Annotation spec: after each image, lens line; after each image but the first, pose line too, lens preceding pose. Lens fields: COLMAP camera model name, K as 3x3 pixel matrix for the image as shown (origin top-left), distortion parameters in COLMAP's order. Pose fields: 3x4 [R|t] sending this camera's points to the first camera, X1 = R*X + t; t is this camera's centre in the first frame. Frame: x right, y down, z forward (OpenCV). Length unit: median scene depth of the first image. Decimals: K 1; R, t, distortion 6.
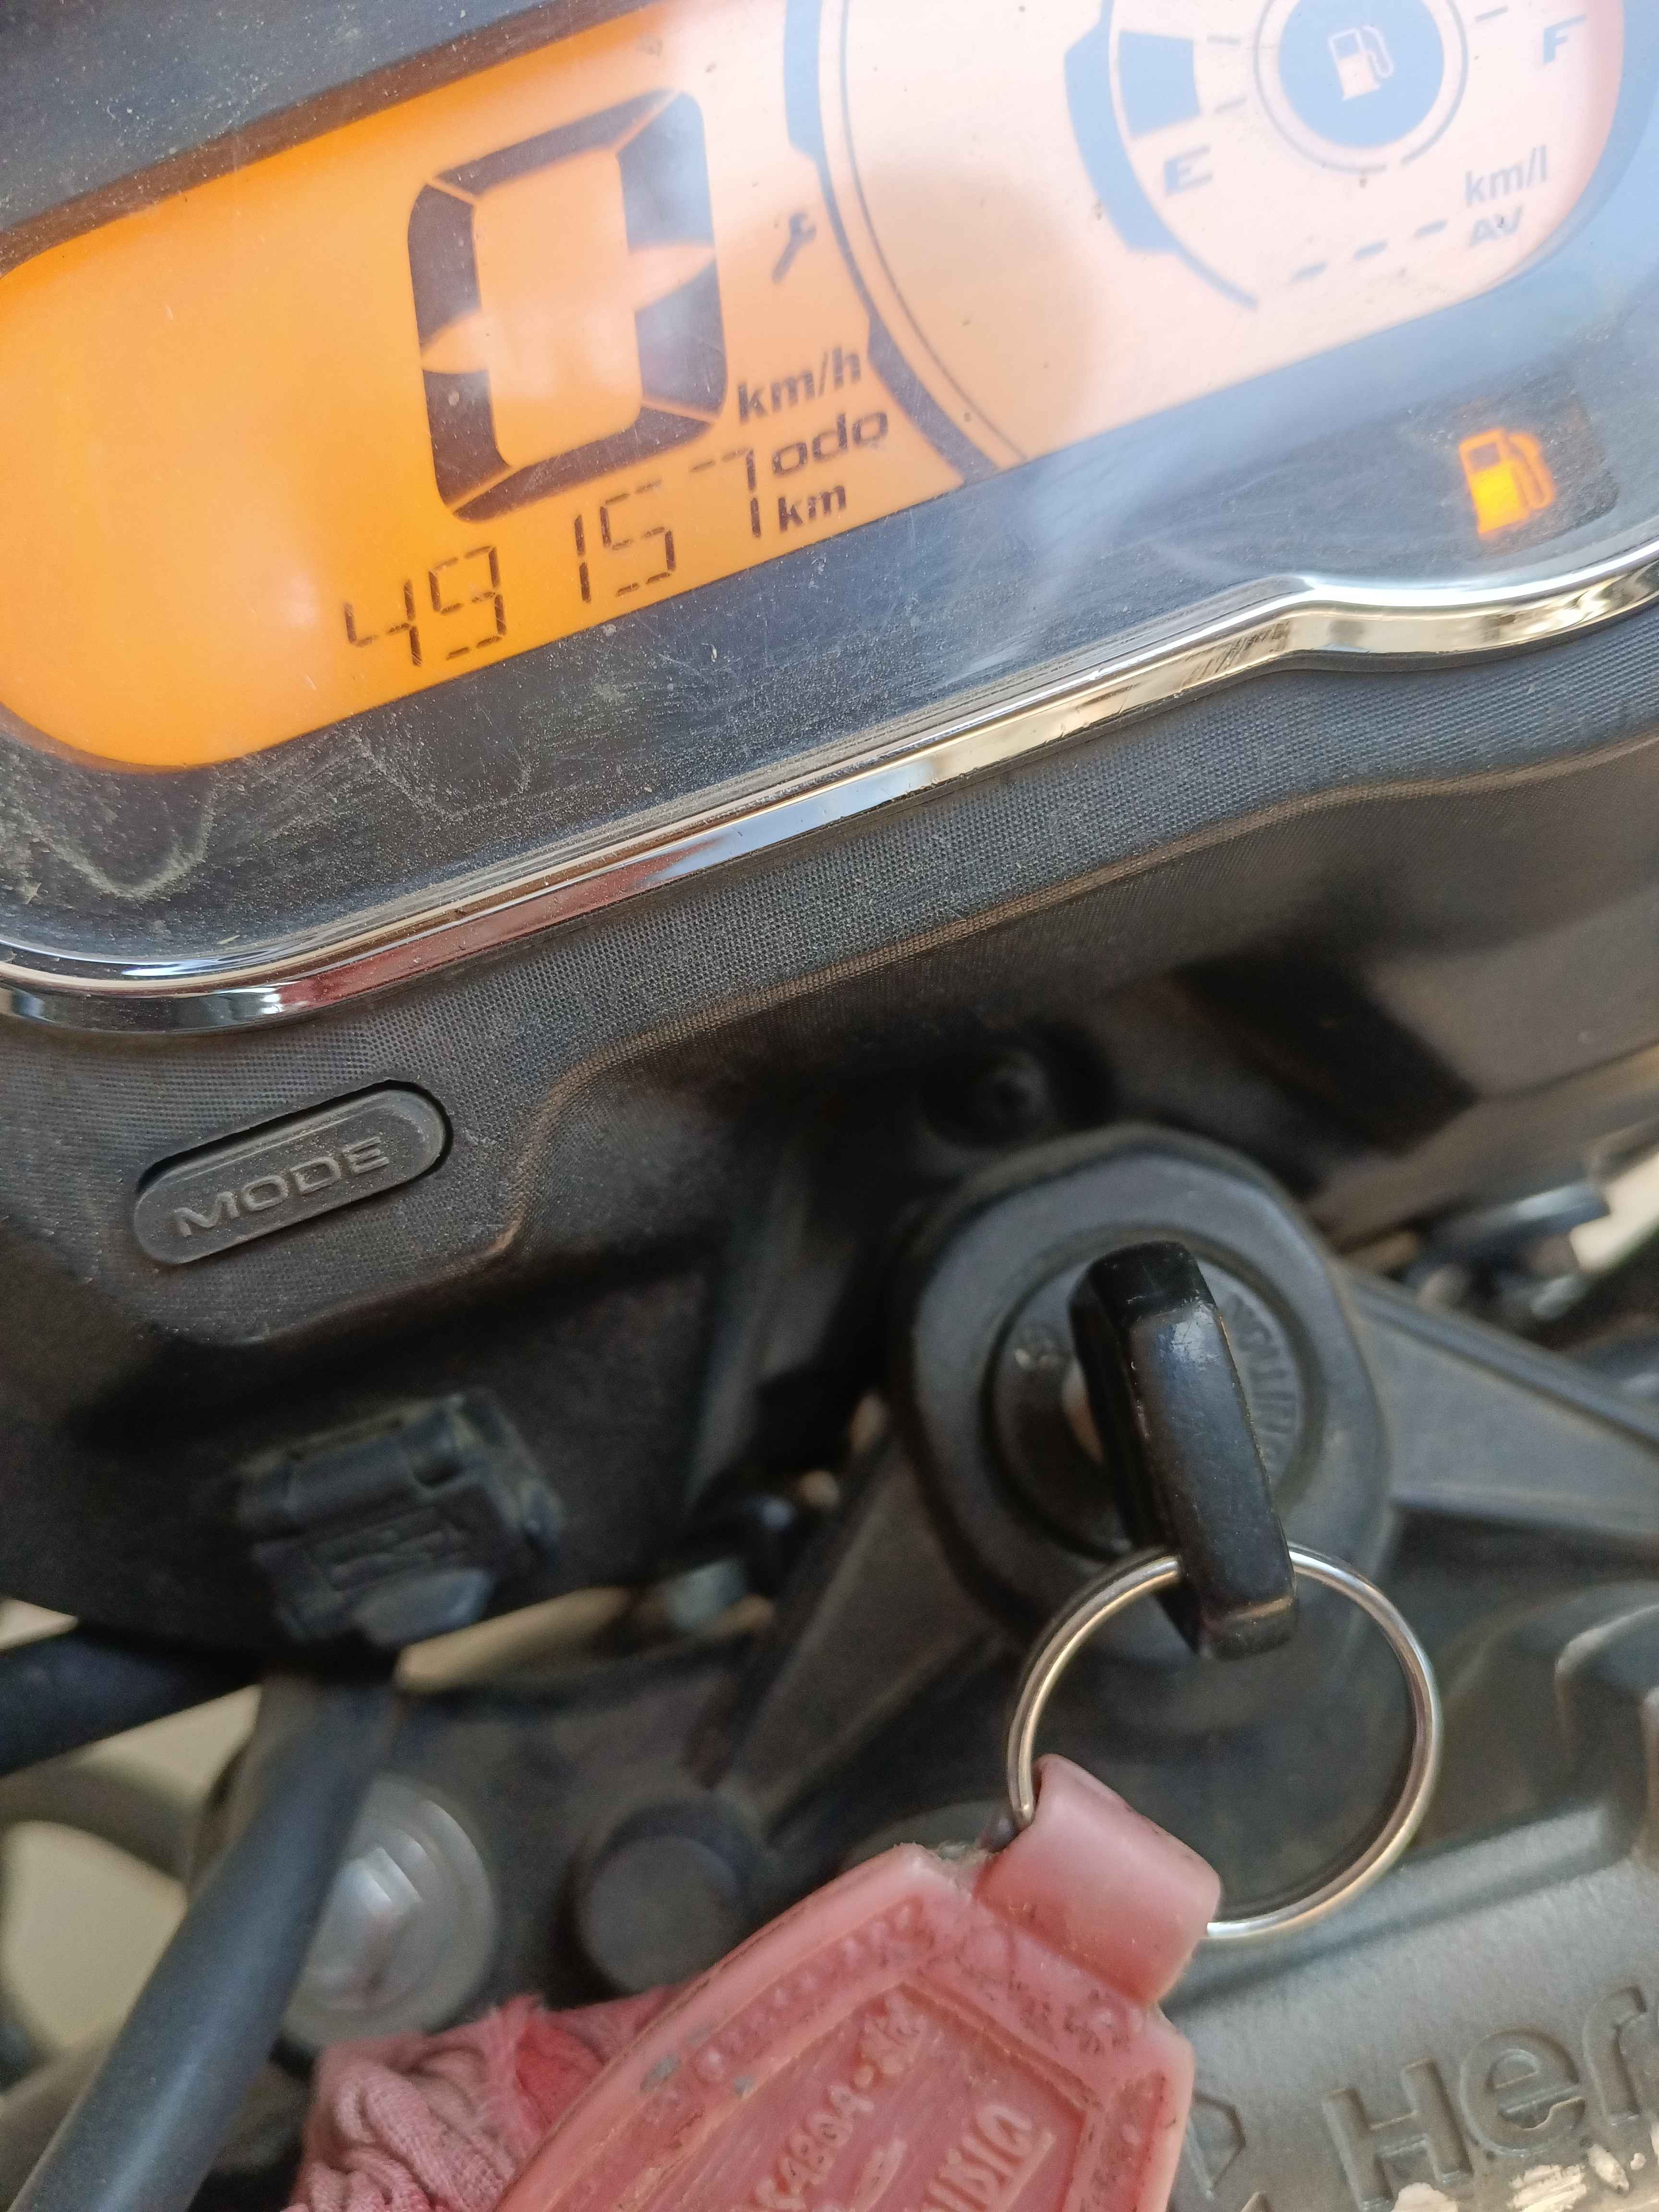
lens RADIAL K [[1700.2, 0, 880.9], [0, 1700.2, 1116.3], [0, 0, 1]] dist [-0.007572, -0.095954]
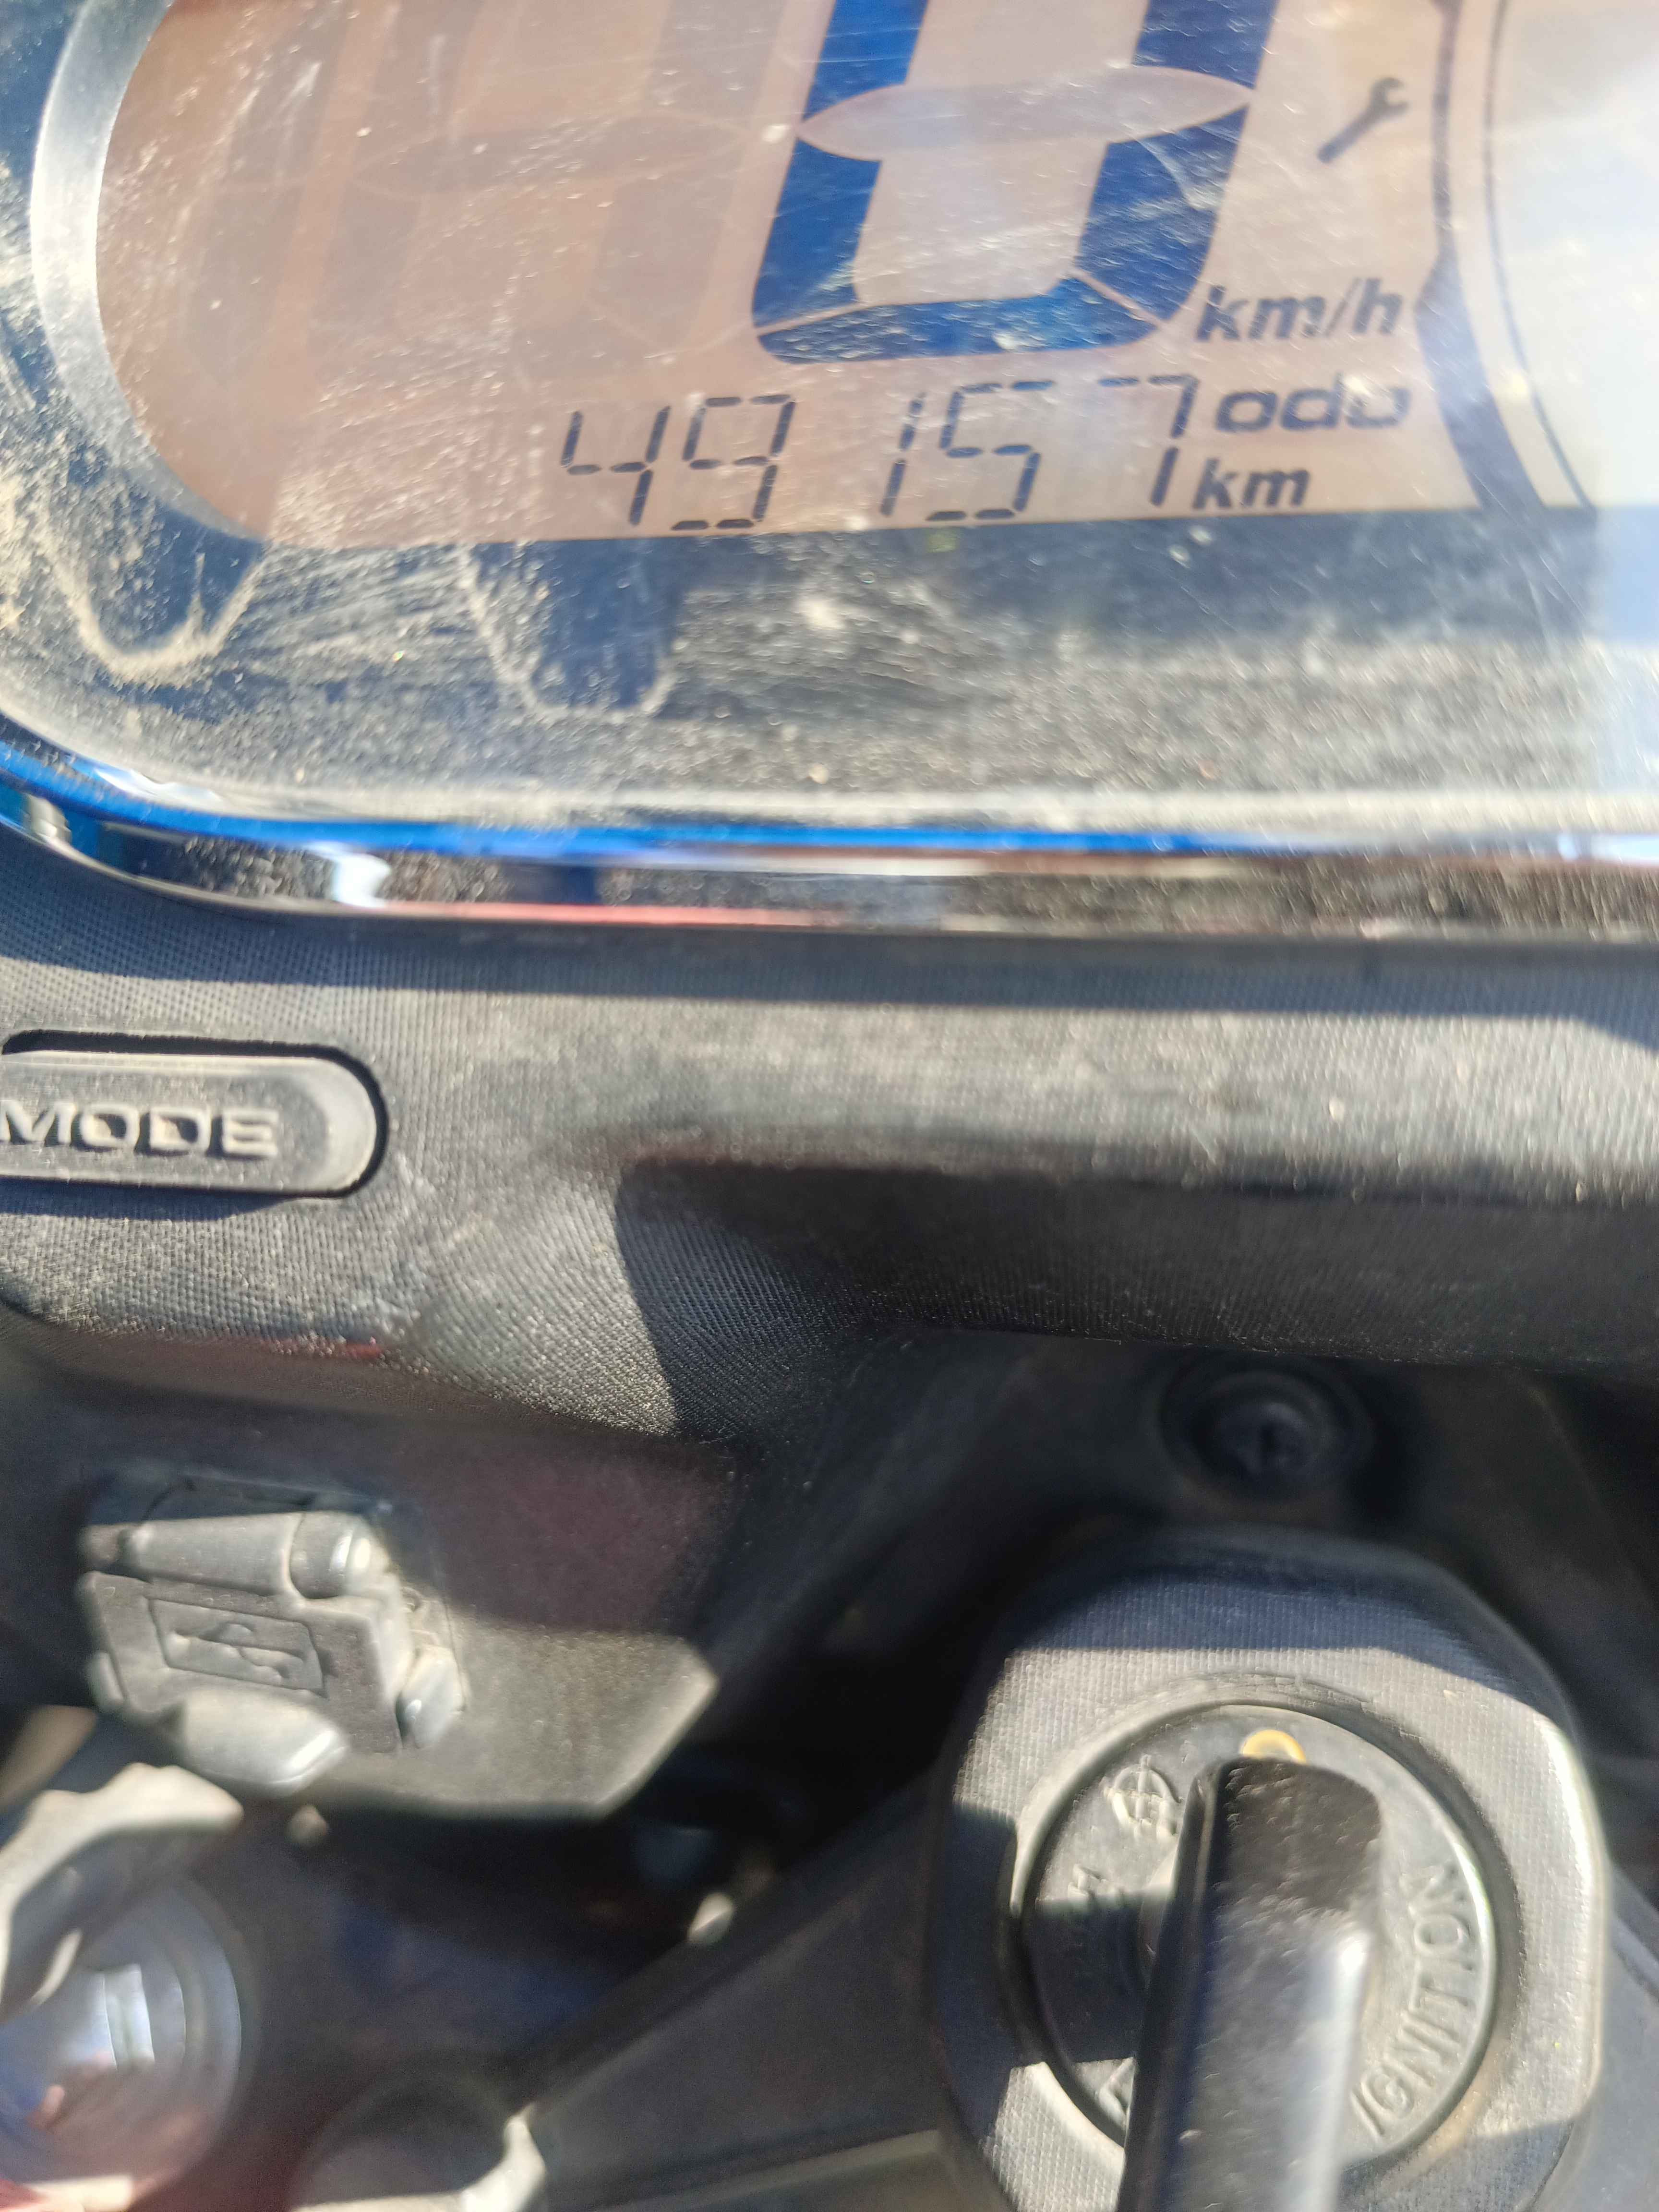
lens RADIAL K [[1823.9, 0, 853.3], [0, 1823.9, 1084.8], [0, 0, 1]] dist [-0.015364, -0.101096]
pose [[0.894456, 0.375749, -0.242409, 0.079608], [-0.401958, 0.913150, -0.067731, -0.041088], [0.195906, 0.158020, 0.967807, 0.335909]]
